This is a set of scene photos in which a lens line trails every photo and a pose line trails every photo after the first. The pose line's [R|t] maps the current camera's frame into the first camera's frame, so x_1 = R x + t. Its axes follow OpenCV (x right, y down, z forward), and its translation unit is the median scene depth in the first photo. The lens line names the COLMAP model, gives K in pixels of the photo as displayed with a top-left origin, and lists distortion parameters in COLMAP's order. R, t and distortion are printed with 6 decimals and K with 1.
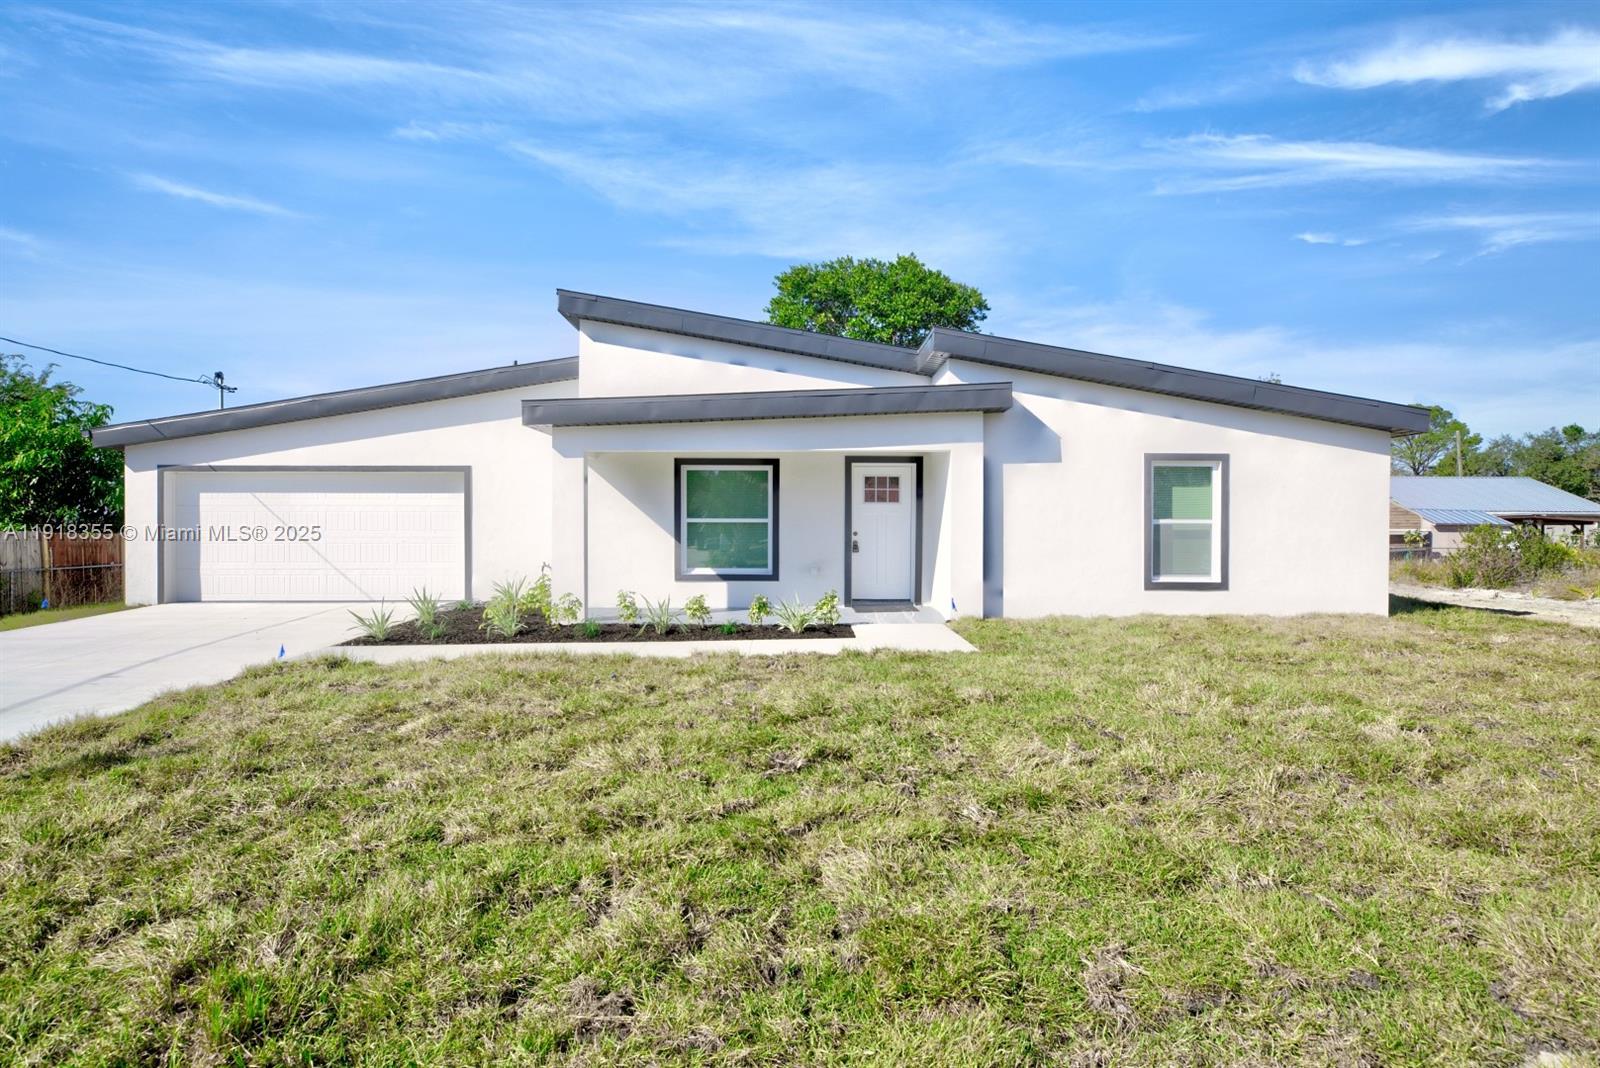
lens RADIAL K [[920.5, 0, 800.1], [0, 920.5, 537.5], [0, 0, 1]] dist [-0.004794, 0.000548]
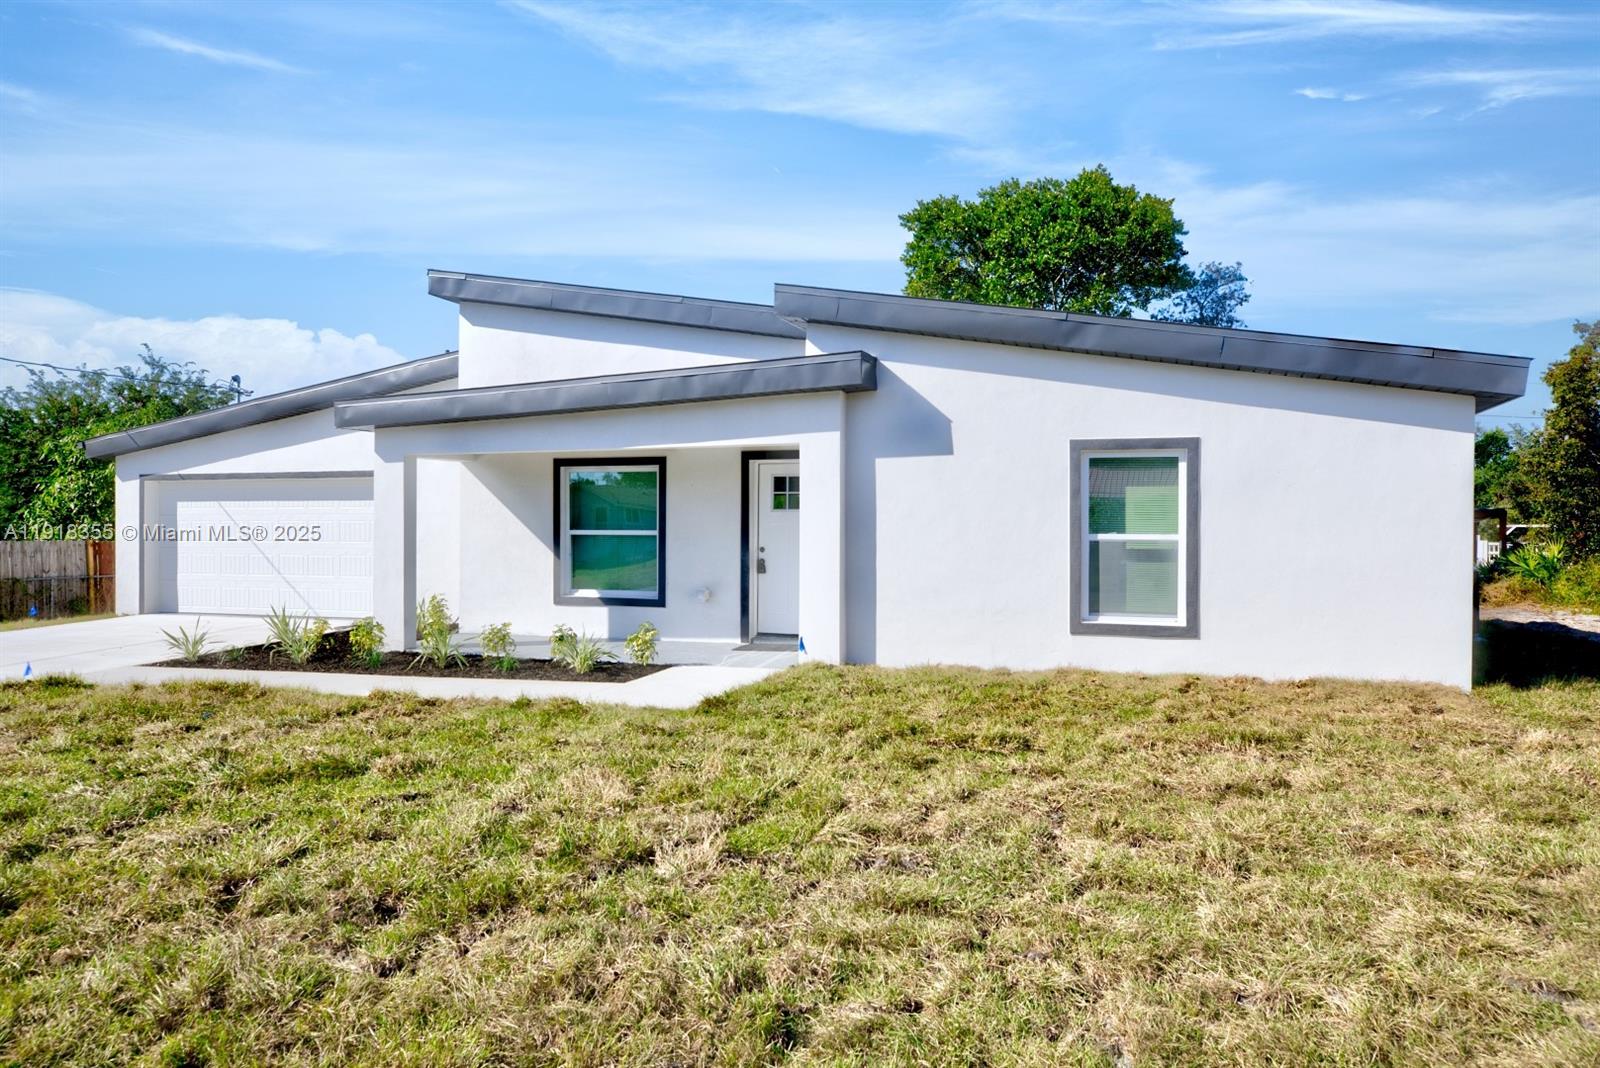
lens RADIAL K [[1154.1, 0, 800.0], [0, 1154.1, 532.9], [0, 0, 1]] dist [0.003132, -0.003907]
pose [[0.937127, 0.002243, -0.348982, 0.443699], [-0.004318, 0.999977, -0.005168, -0.013620], [0.348962, 0.006350, 0.937115, 0.090042]]
